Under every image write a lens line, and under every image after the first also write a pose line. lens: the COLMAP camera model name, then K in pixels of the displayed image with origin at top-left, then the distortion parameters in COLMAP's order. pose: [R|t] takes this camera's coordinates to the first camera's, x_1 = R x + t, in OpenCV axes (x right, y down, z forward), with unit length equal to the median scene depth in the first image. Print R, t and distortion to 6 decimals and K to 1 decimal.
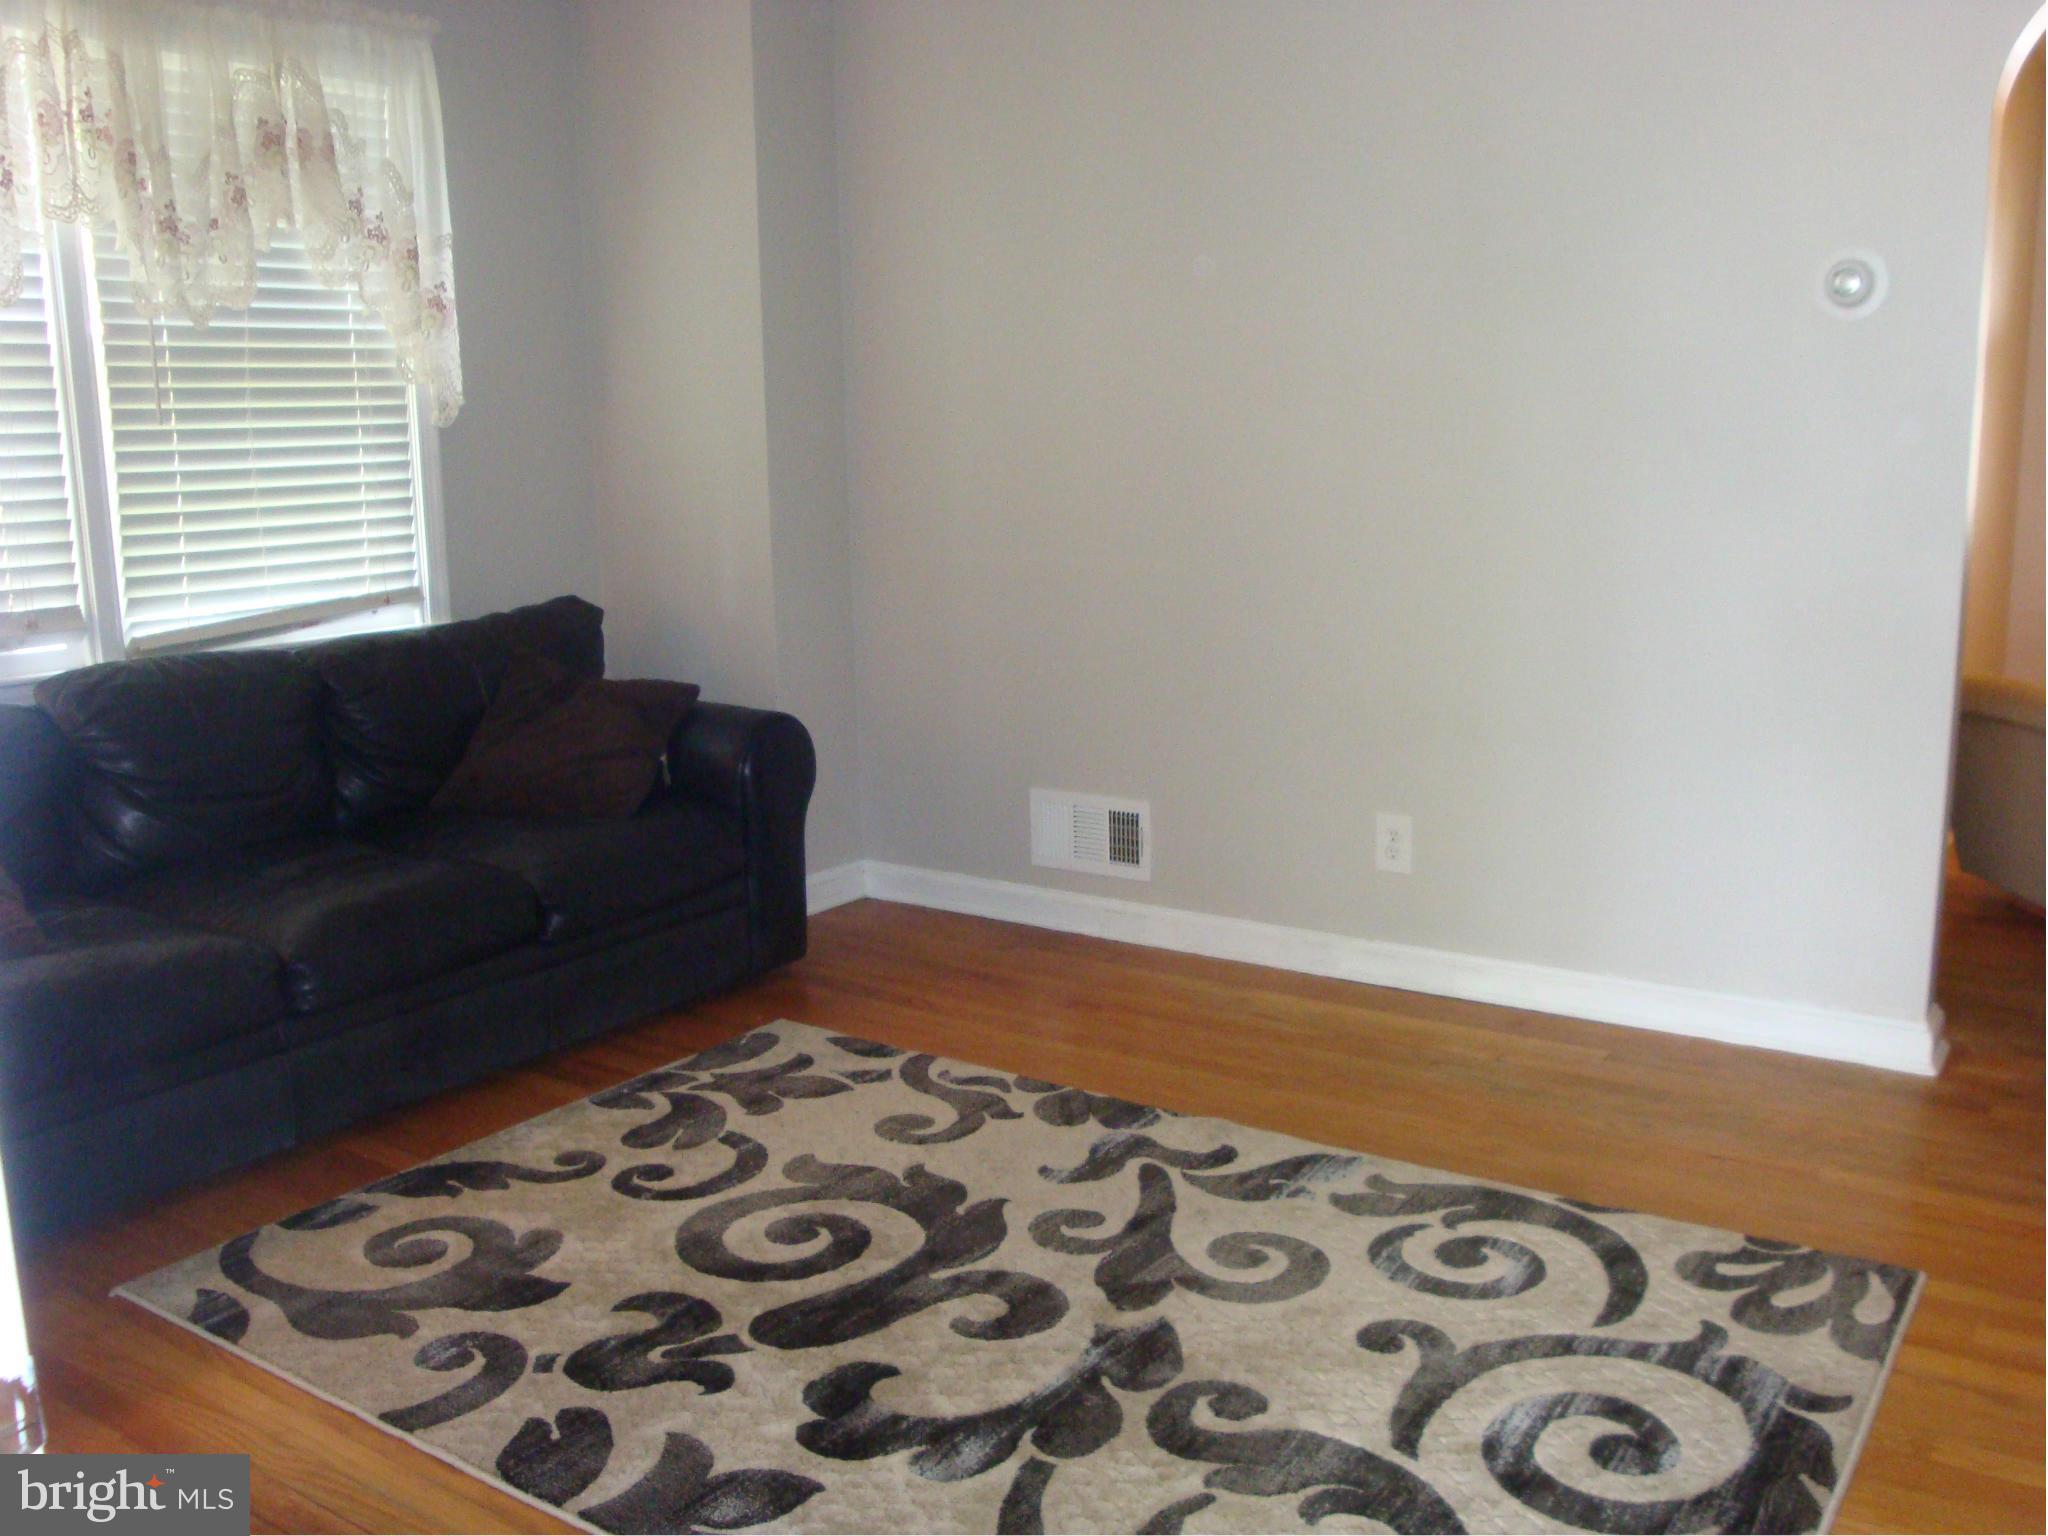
lens RADIAL K [[1861.7, 0, 1024.0], [0, 1861.7, 768.0], [0, 0, 1]] dist [-0.085064, 0.027213]
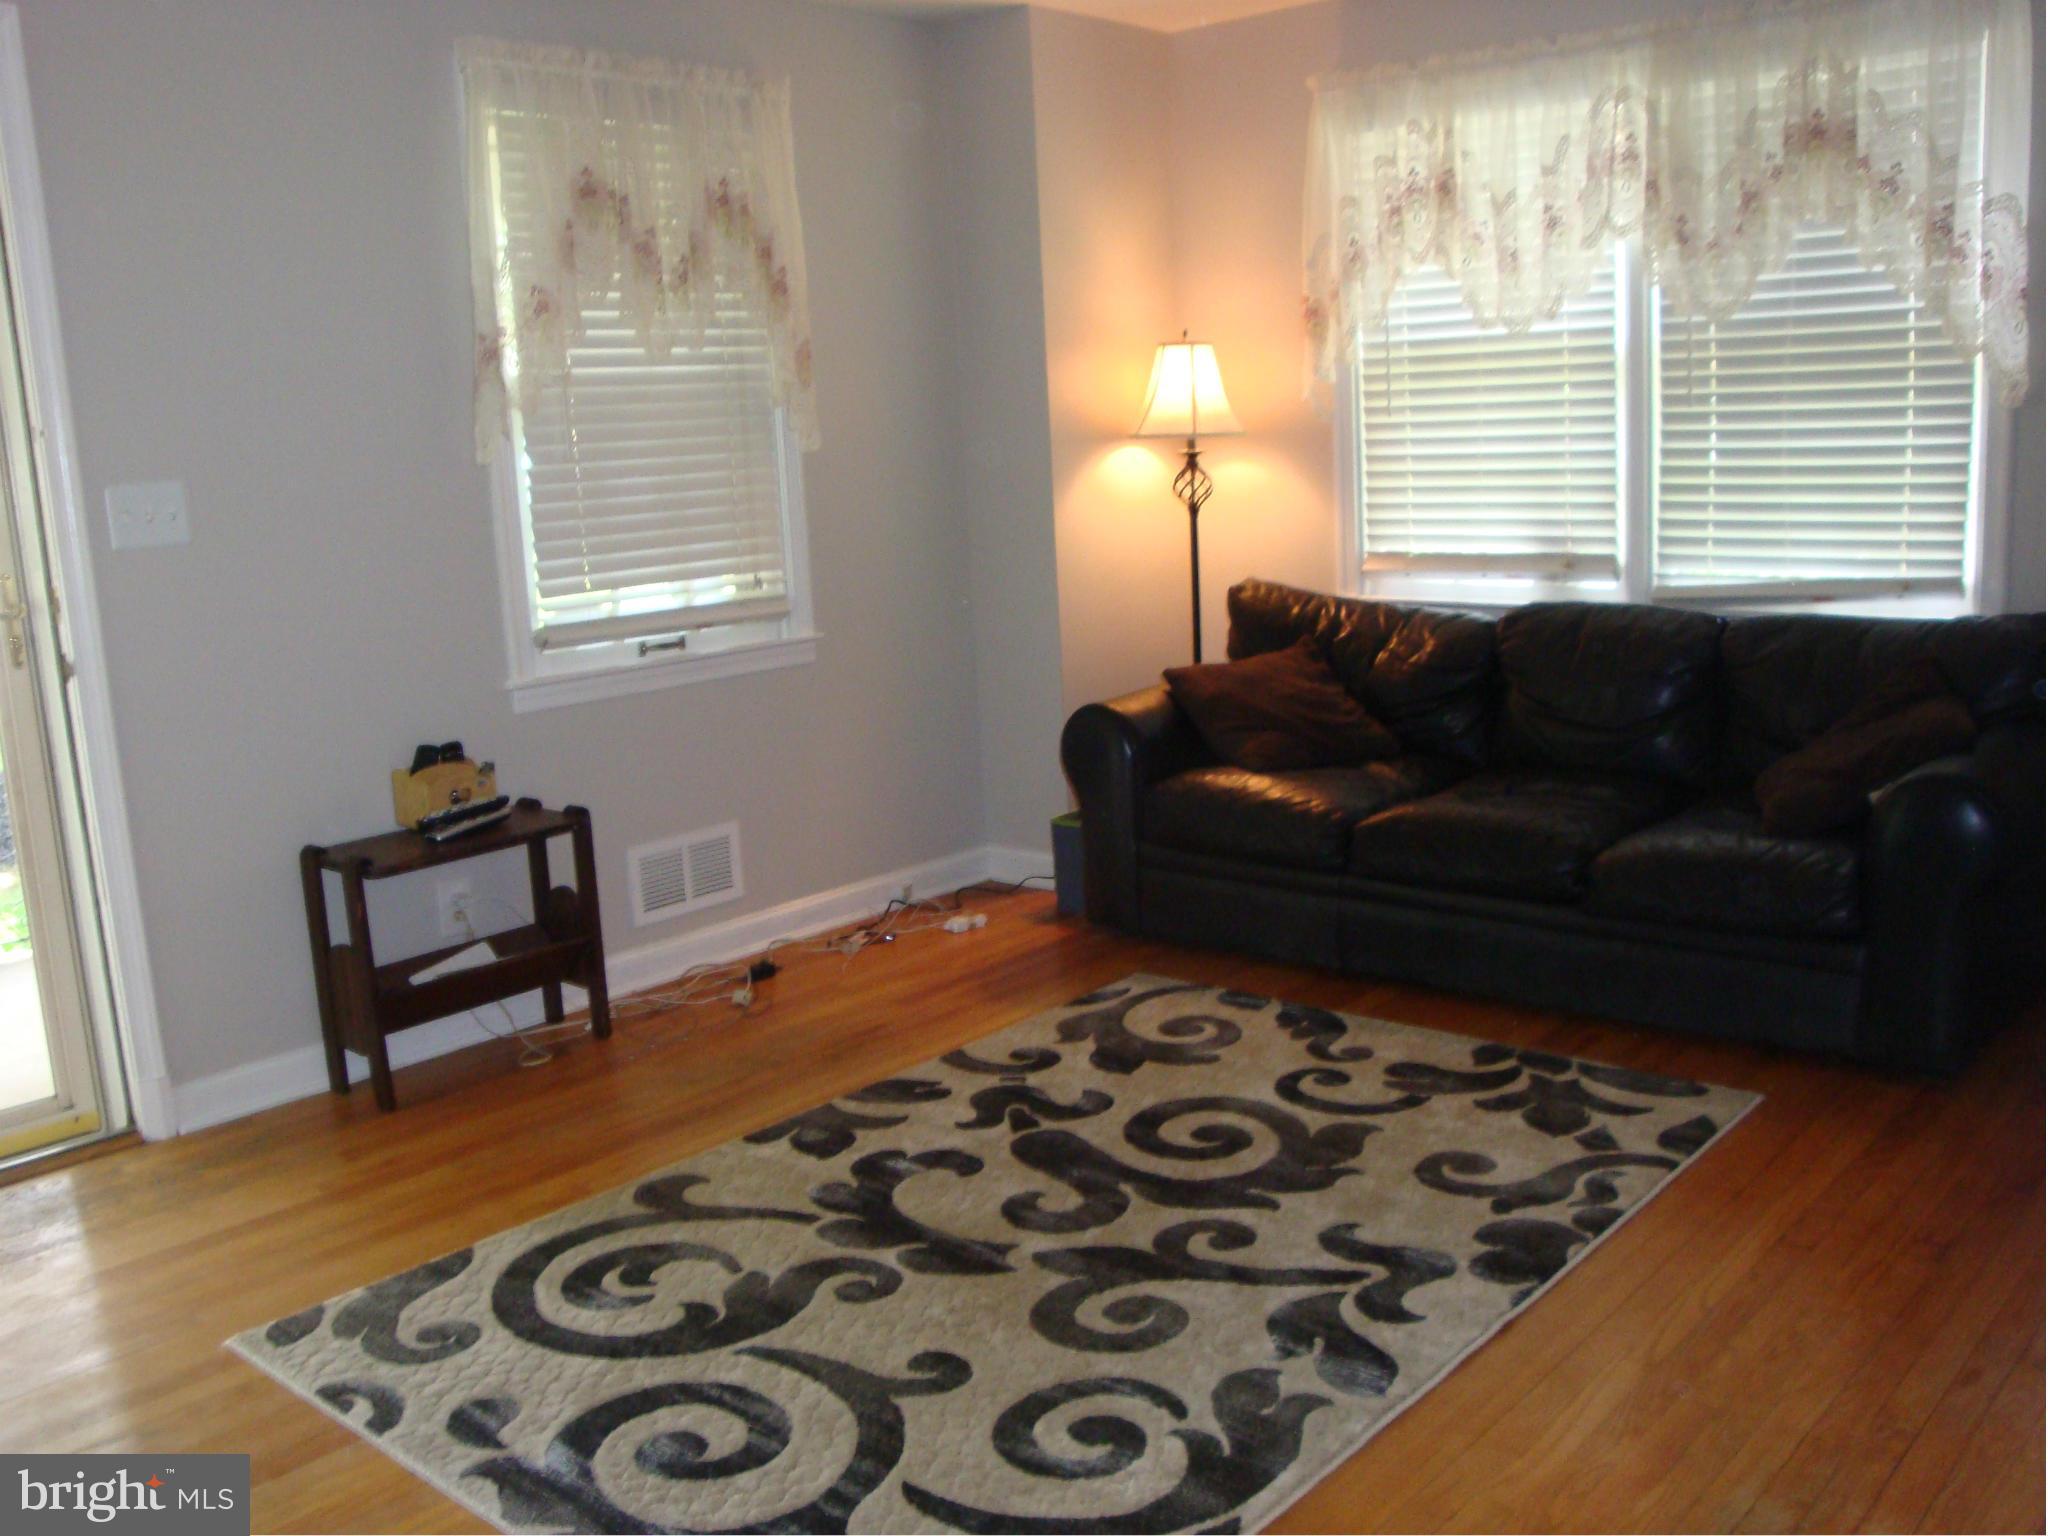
lens RADIAL K [[1861.7, 0, 1024.0], [0, 1861.7, 768.0], [0, 0, 1]] dist [-0.085064, 0.027213]
pose [[-0.127369, 0.204092, -0.970631, 0.913522], [-0.136418, 0.965696, 0.220955, -0.201546], [0.982429, 0.160554, -0.095158, 0.883655]]
